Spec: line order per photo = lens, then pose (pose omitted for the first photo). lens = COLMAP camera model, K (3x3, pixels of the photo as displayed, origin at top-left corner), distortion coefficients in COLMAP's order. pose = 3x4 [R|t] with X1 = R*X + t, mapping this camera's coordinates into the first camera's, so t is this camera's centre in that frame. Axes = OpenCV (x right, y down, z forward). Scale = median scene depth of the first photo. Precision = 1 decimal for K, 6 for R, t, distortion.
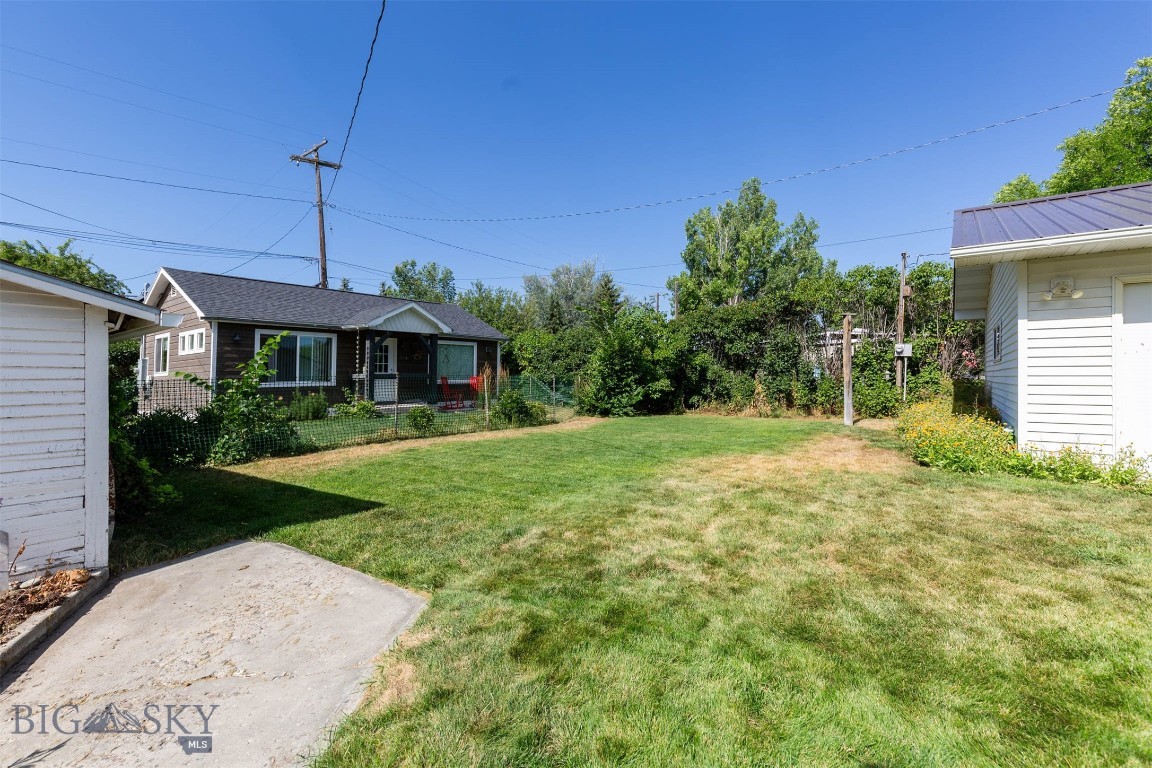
lens RADIAL K [[522.8, 0, 574.5], [0, 522.8, 377.9], [0, 0, 1]] dist [0.010696, -0.002656]
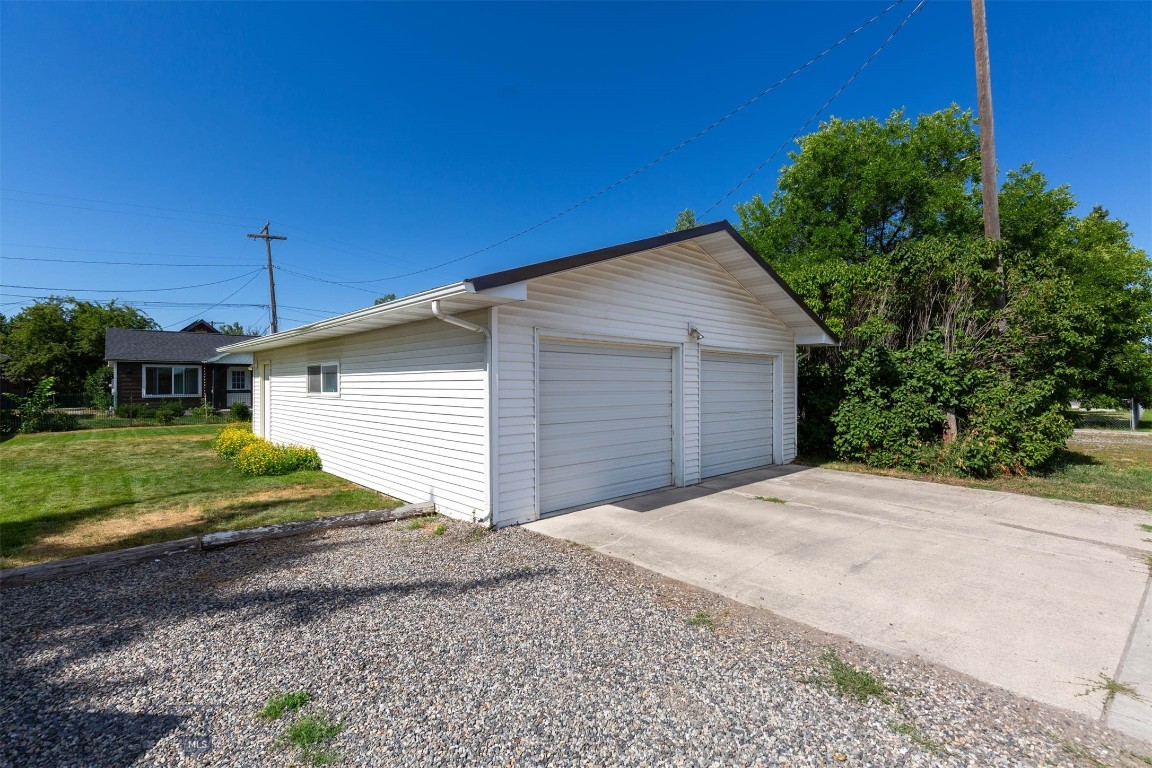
lens RADIAL K [[522.8, 0, 570.6], [0, 522.8, 387.6], [0, 0, 1]] dist [0.010696, -0.002656]
pose [[0.982500, 0.006973, -0.186130, 1.338806], [-0.006540, 0.999974, 0.002943, -0.035651], [0.186146, -0.001674, 0.982521, -0.549523]]
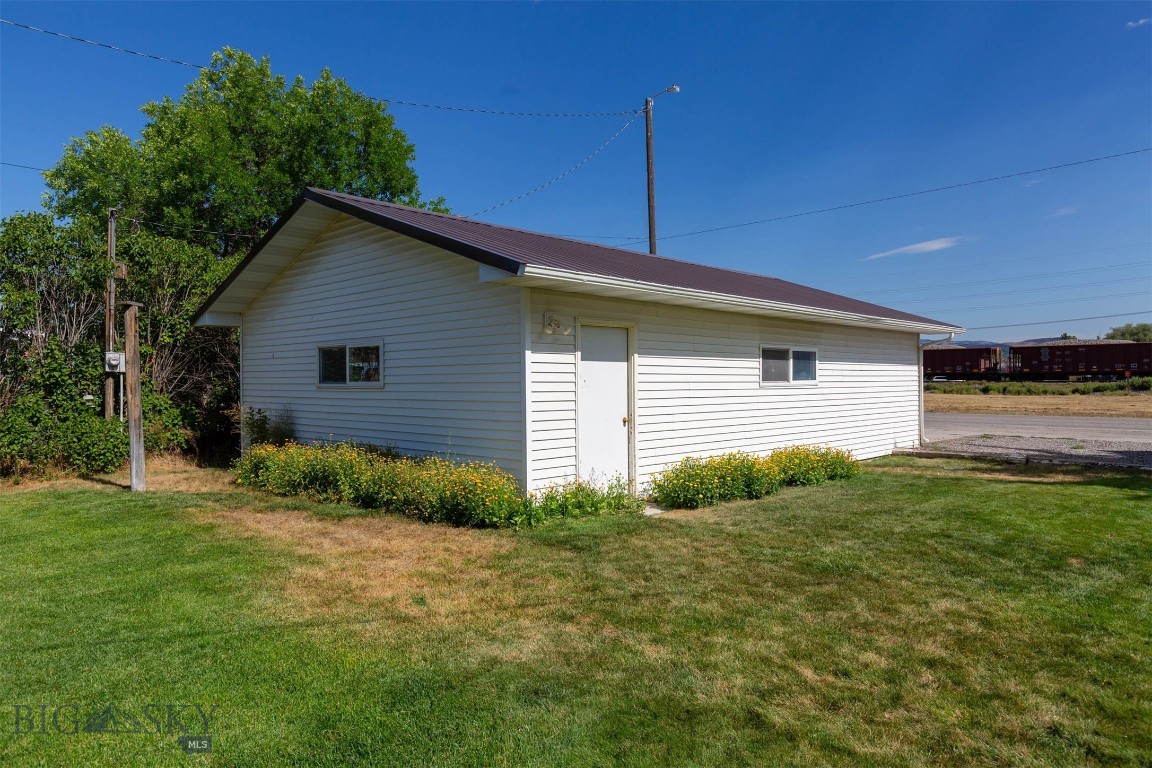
lens RADIAL K [[744.9, 0, 571.6], [0, 744.9, 378.0], [0, 0, 1]] dist [-0.007710, -0.001052]
pose [[0.139566, 0.005294, 0.990199, -0.187083], [0.007468, 0.999952, -0.006398, -0.023154], [-0.990185, 0.008288, 0.139520, 0.314800]]
